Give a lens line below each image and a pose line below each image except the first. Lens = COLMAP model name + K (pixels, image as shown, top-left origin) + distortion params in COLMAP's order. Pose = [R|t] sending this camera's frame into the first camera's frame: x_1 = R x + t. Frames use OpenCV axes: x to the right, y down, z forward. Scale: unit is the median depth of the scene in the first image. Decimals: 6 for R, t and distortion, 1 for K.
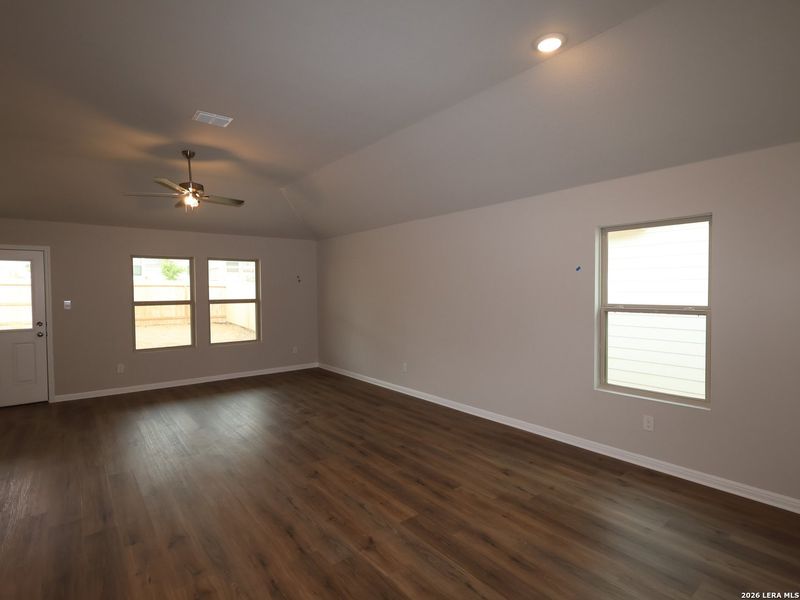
lens RADIAL K [[426.9, 0, 400.0], [0, 426.9, 300.0], [0, 0, 1]] dist [-0.000298, -0.000353]
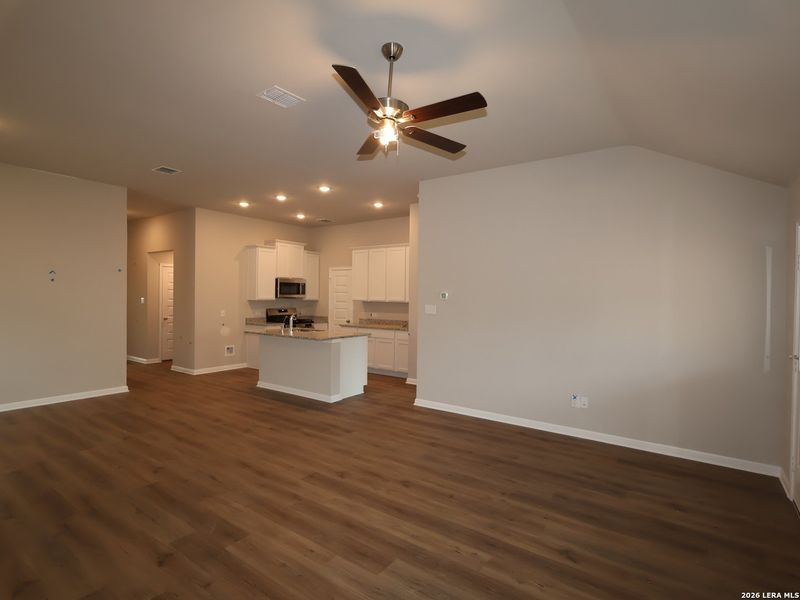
lens RADIAL K [[426.9, 0, 400.0], [0, 426.9, 300.0], [0, 0, 1]] dist [-0.000298, -0.000353]
pose [[-0.963081, -0.002557, -0.269201, -0.476195], [-0.014497, 0.998997, 0.042375, -0.052177], [0.268823, 0.044713, -0.962151, 2.089150]]
